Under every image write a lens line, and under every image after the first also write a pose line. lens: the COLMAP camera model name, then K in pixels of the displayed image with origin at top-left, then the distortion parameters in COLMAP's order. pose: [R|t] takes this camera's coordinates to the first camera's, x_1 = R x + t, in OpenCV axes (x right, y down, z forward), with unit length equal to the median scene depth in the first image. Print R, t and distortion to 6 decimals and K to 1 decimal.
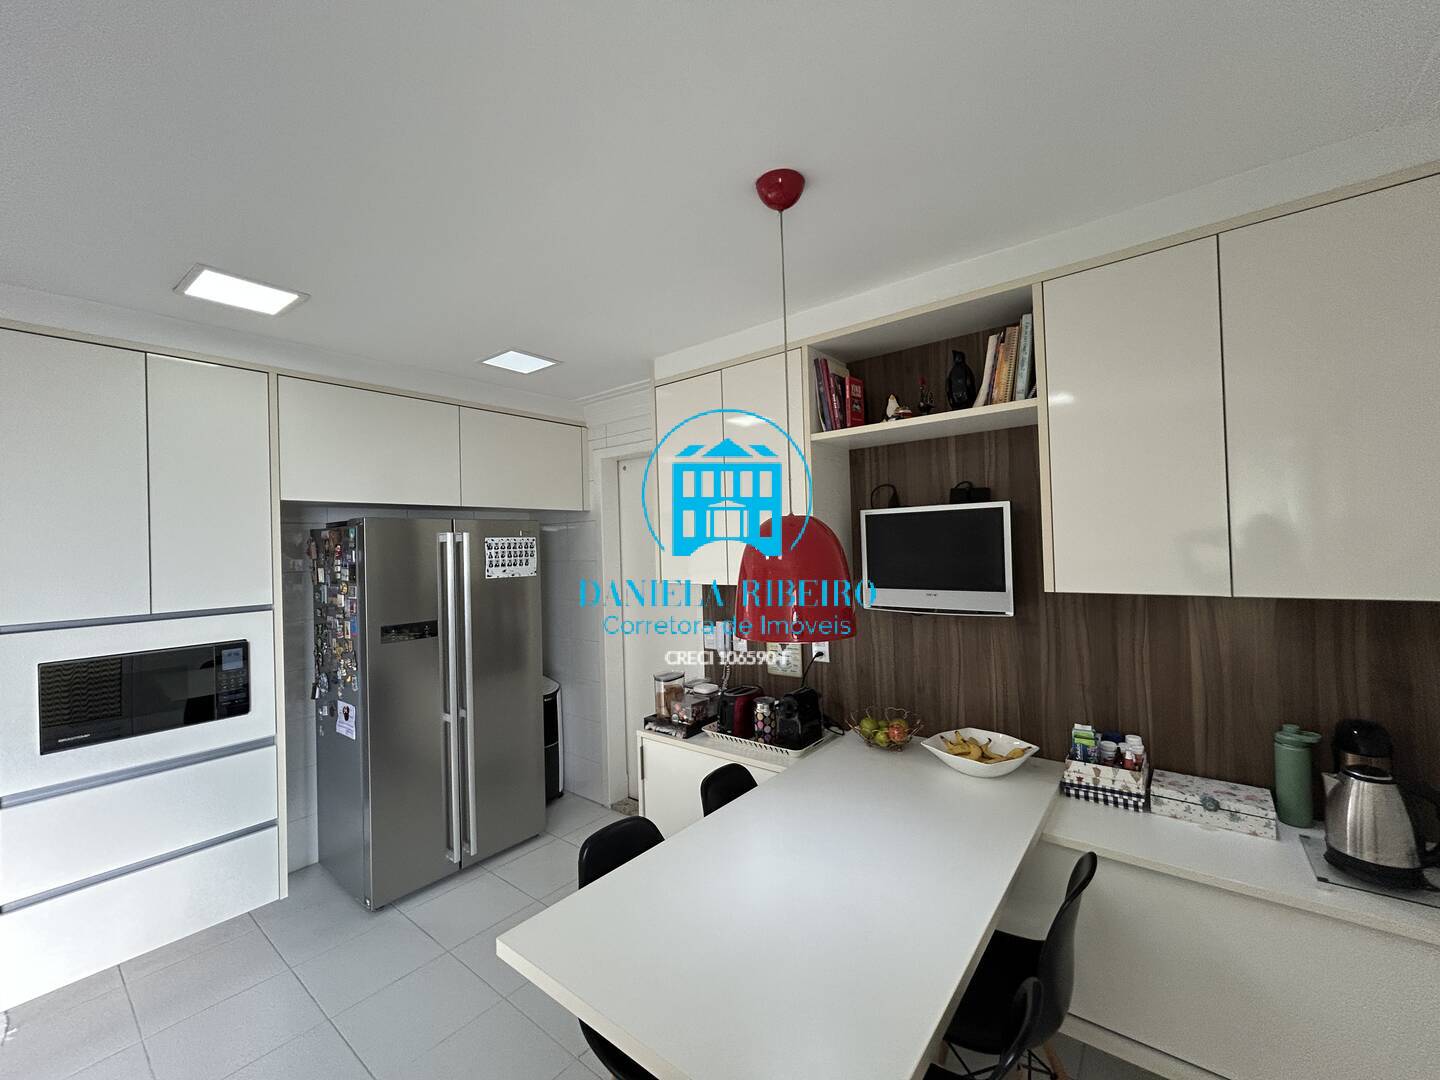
lens RADIAL K [[584.0, 0, 721.3], [0, 584.0, 538.6], [0, 0, 1]] dist [-0.002489, 0.001473]
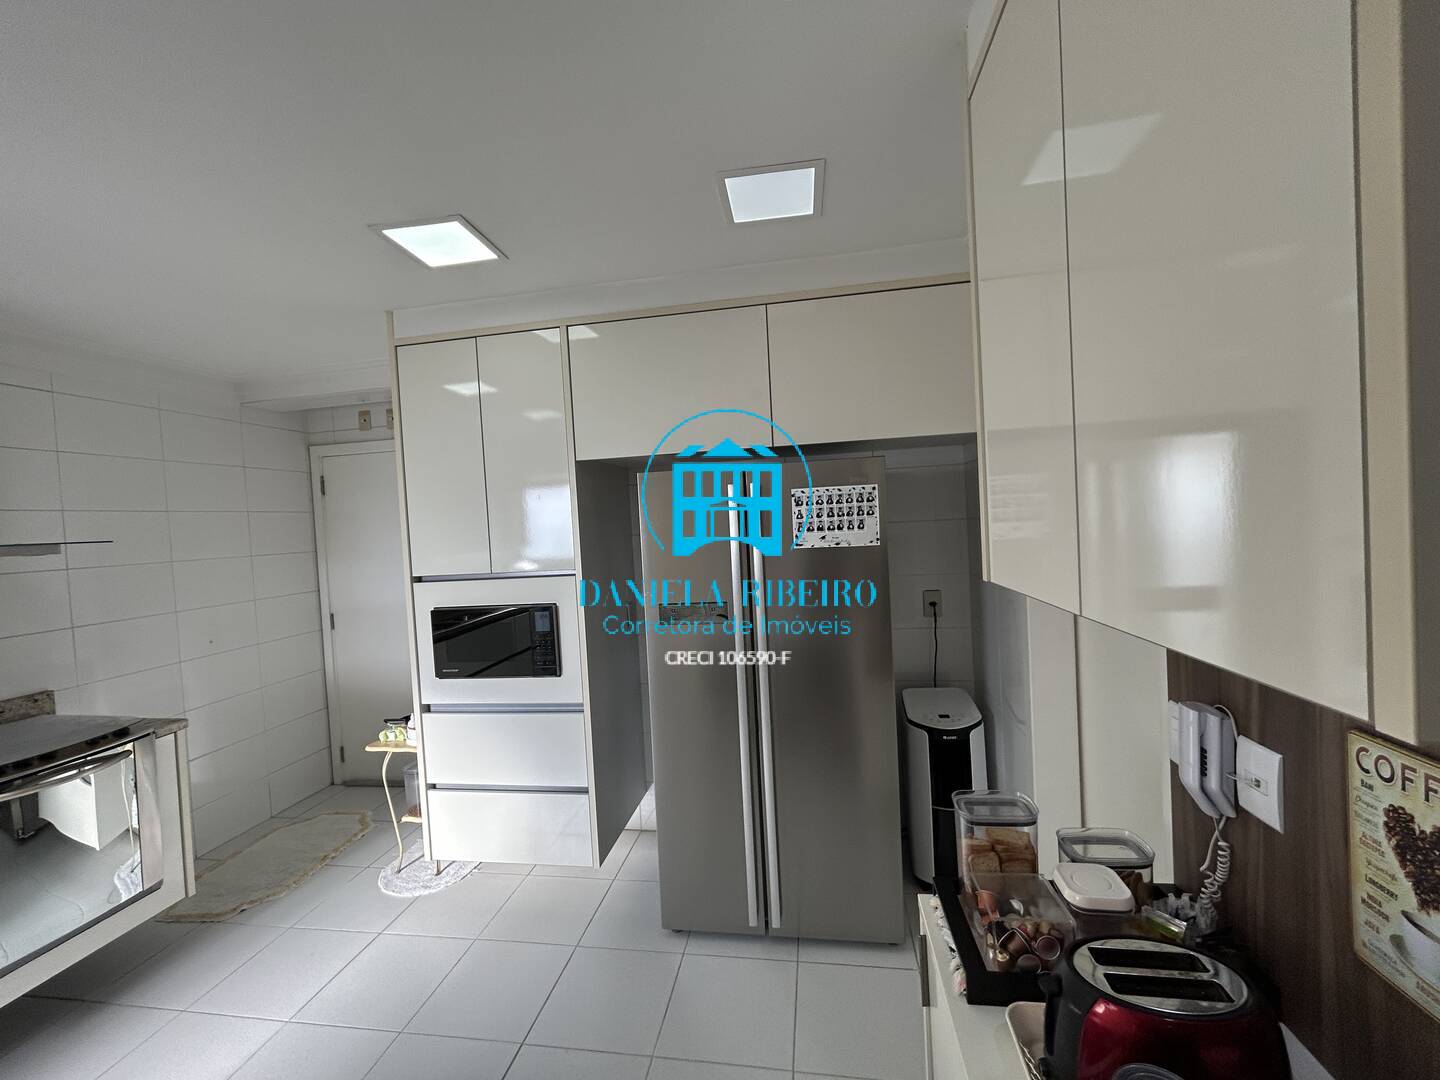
lens RADIAL K [[584.0, 0, 721.6], [0, 584.0, 538.6], [0, 0, 1]] dist [-0.002489, 0.001473]
pose [[0.494544, 0.031214, -0.868592, 0.168527], [0.047037, 0.996929, 0.062607, 0.010969], [0.867879, -0.071818, 0.491558, 0.655262]]
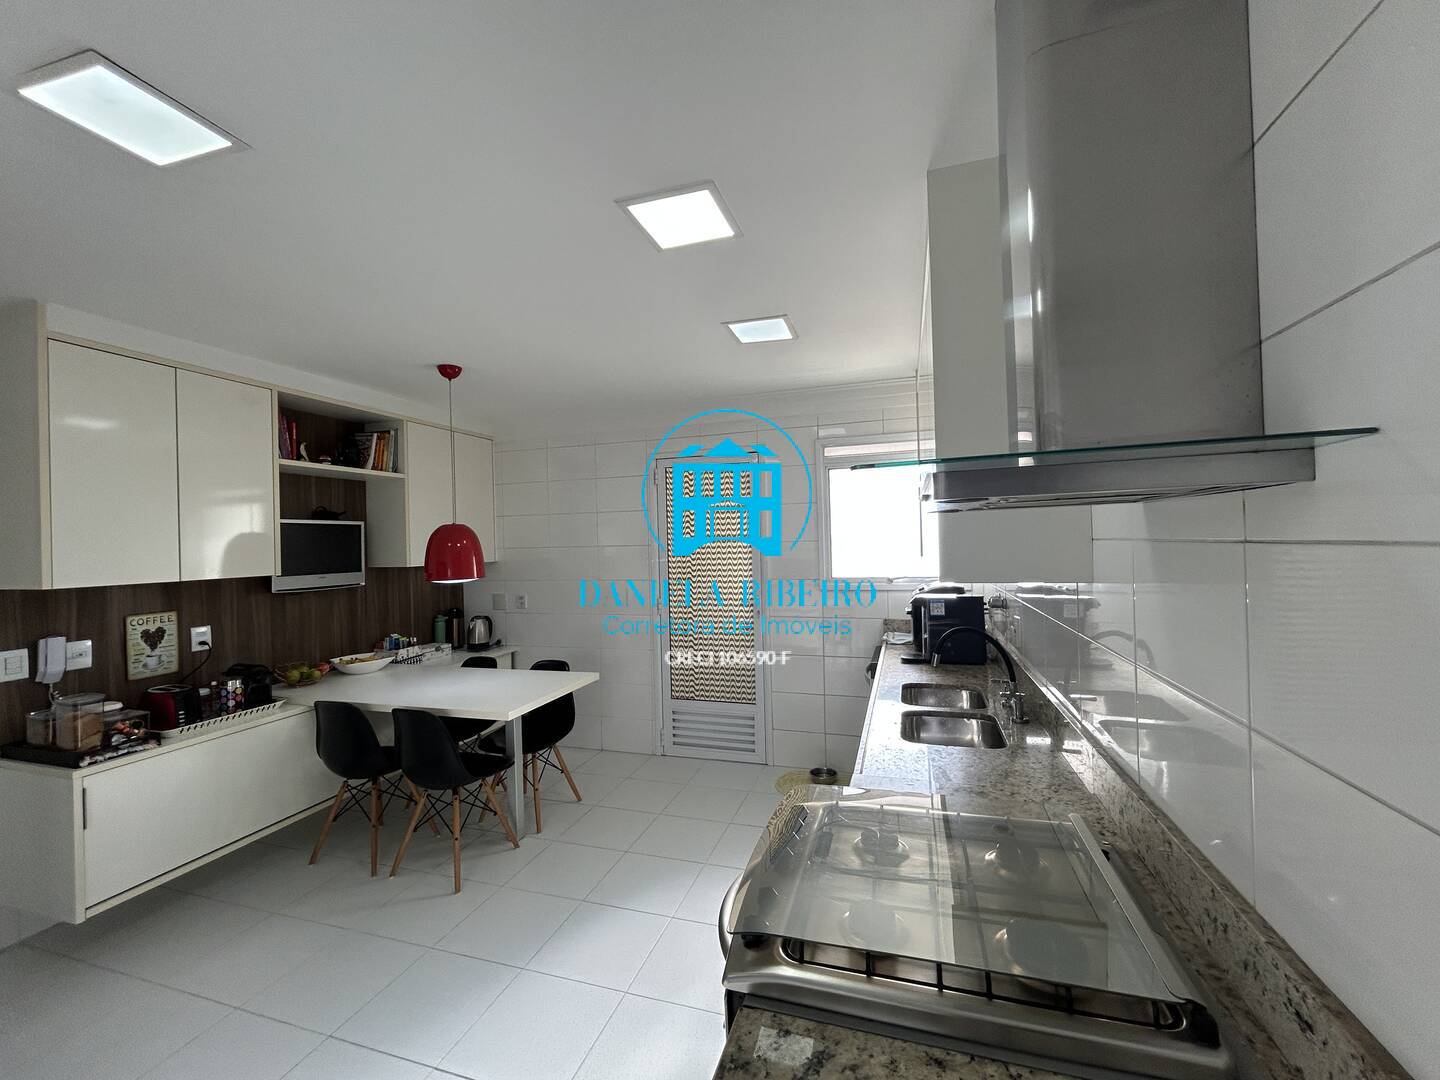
lens RADIAL K [[584.0, 0, 721.0], [0, 584.0, 538.7], [0, 0, 1]] dist [-0.002489, 0.001473]
pose [[-0.358914, 0.044630, 0.932303, -1.200192], [0.027235, 0.998932, -0.037335, 0.065035], [-0.932973, 0.011991, -0.359746, 0.461242]]
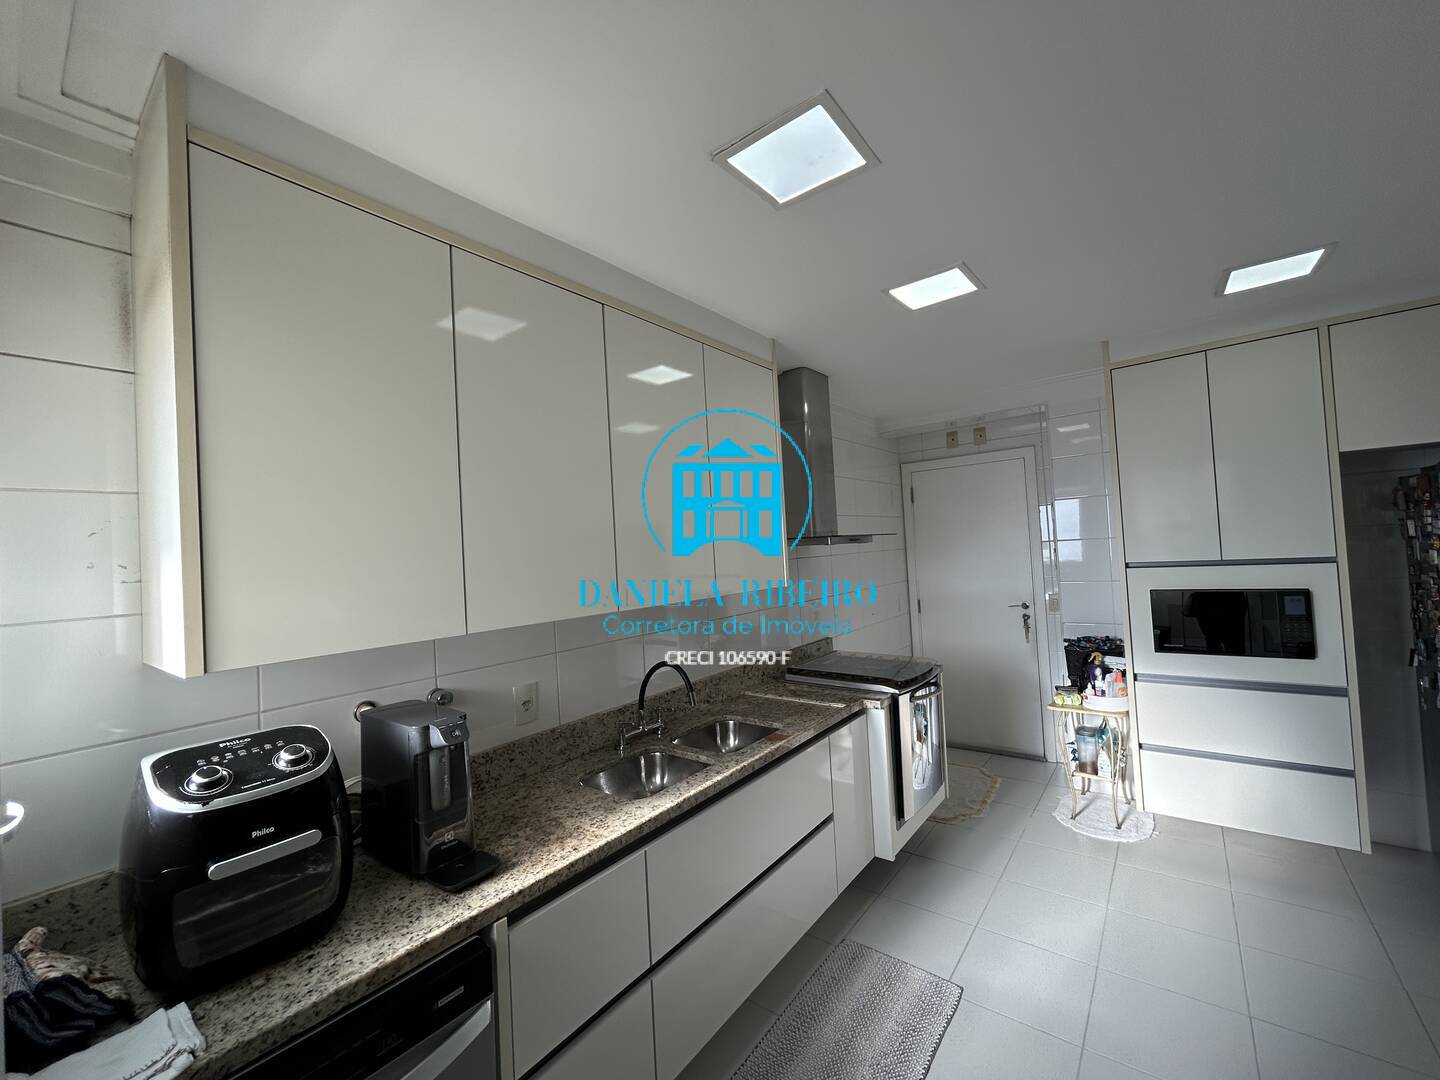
lens RADIAL K [[584.0, 0, 721.2], [0, 584.0, 537.9], [0, 0, 1]] dist [-0.002489, 0.001473]
pose [[0.013745, 0.007153, -0.999880, 0.196838], [0.067434, 0.997691, 0.008065, 0.000288], [0.997629, -0.067537, 0.013231, -0.060885]]
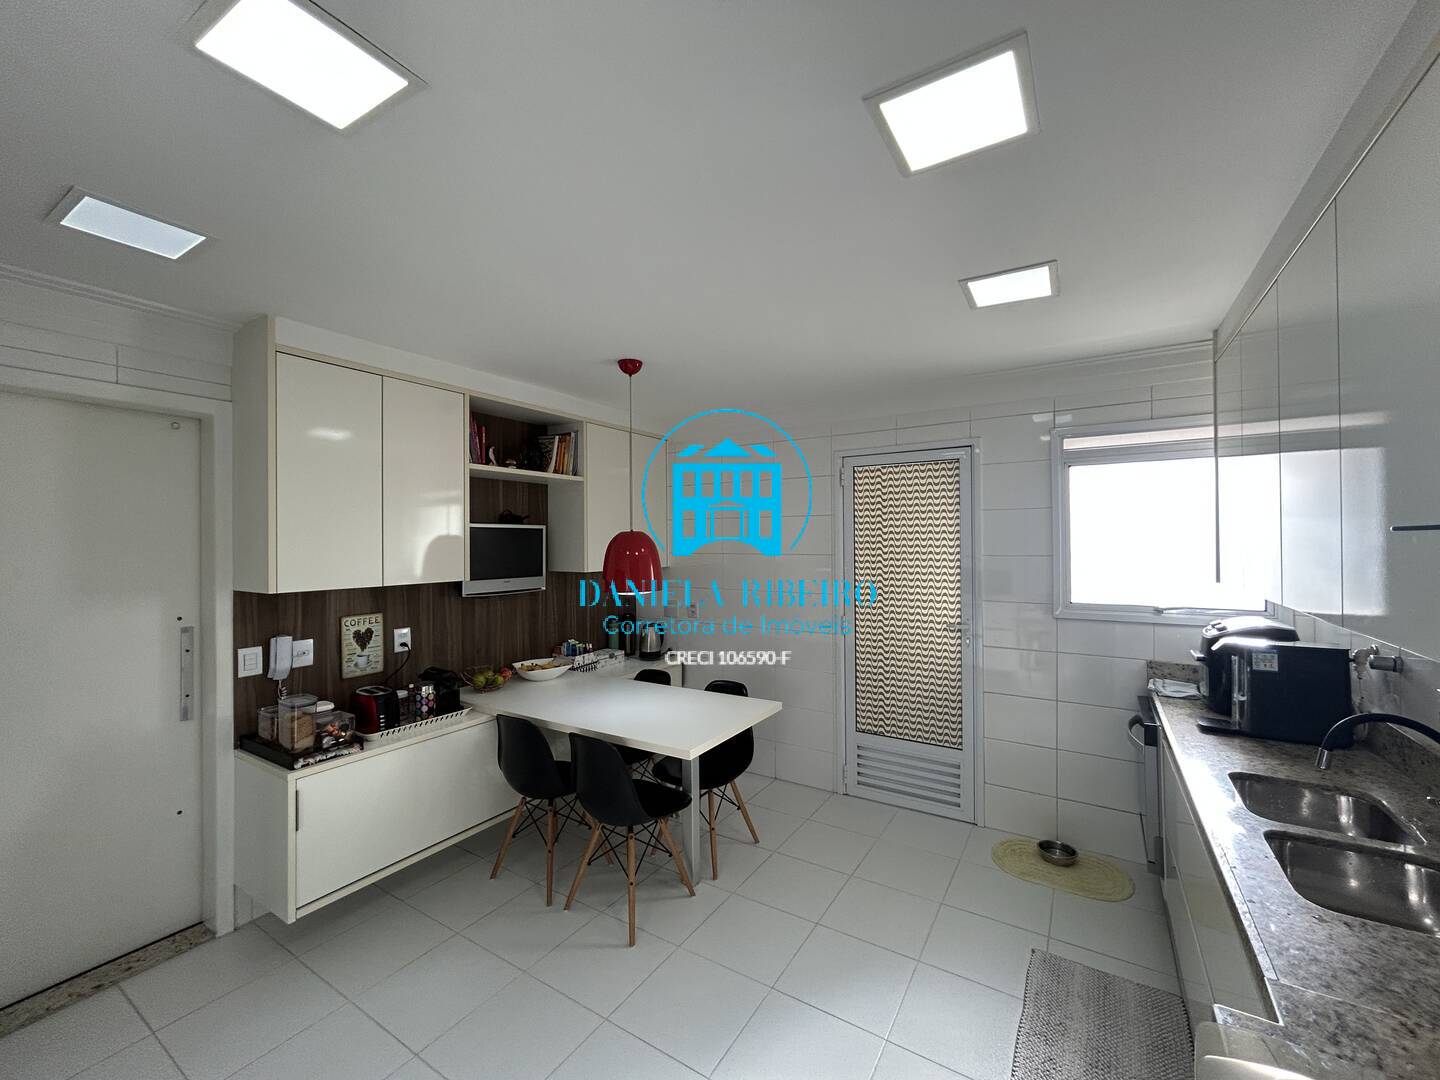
lens RADIAL K [[584.0, 0, 720.9], [0, 584.0, 539.5], [0, 0, 1]] dist [-0.002489, 0.001473]
pose [[-0.110163, 0.035753, 0.993270, -1.016036], [0.000353, 0.999354, -0.035933, 0.032399], [-0.993913, -0.003607, -0.110105, 0.494015]]
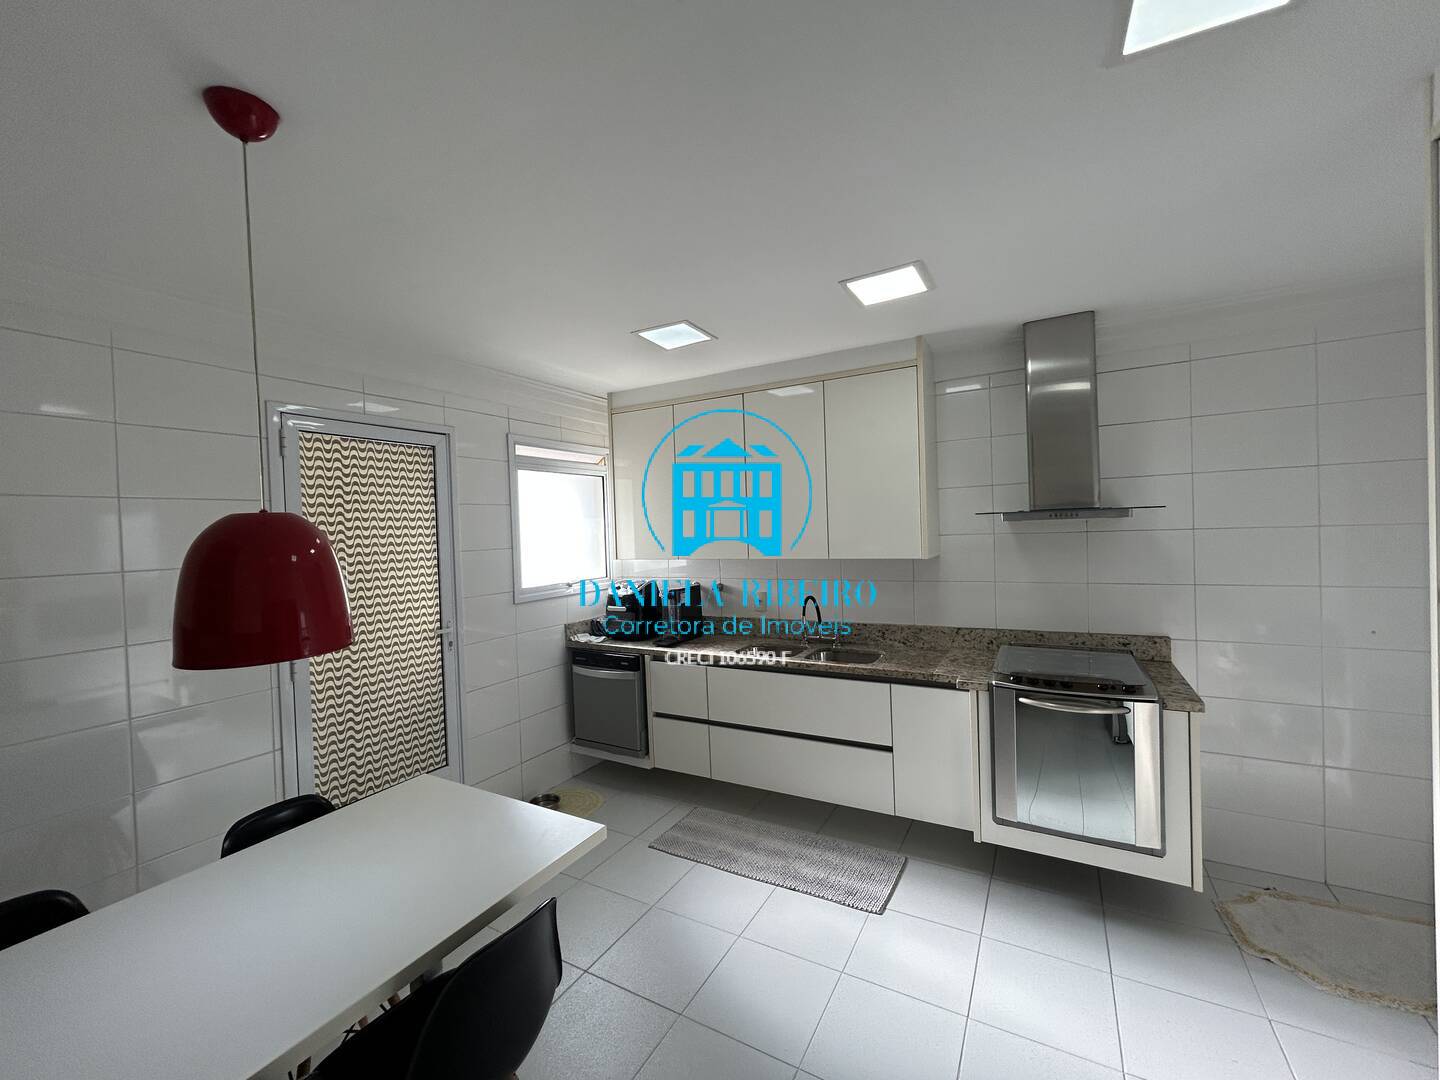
lens RADIAL K [[584.0, 0, 724.0], [0, 584.0, 536.2], [0, 0, 1]] dist [-0.002489, 0.001473]
pose [[-0.984441, 0.068607, -0.161769, -0.212726], [0.068048, 0.997641, 0.009001, 0.017761], [0.162005, -0.002147, -0.986788, 1.042865]]
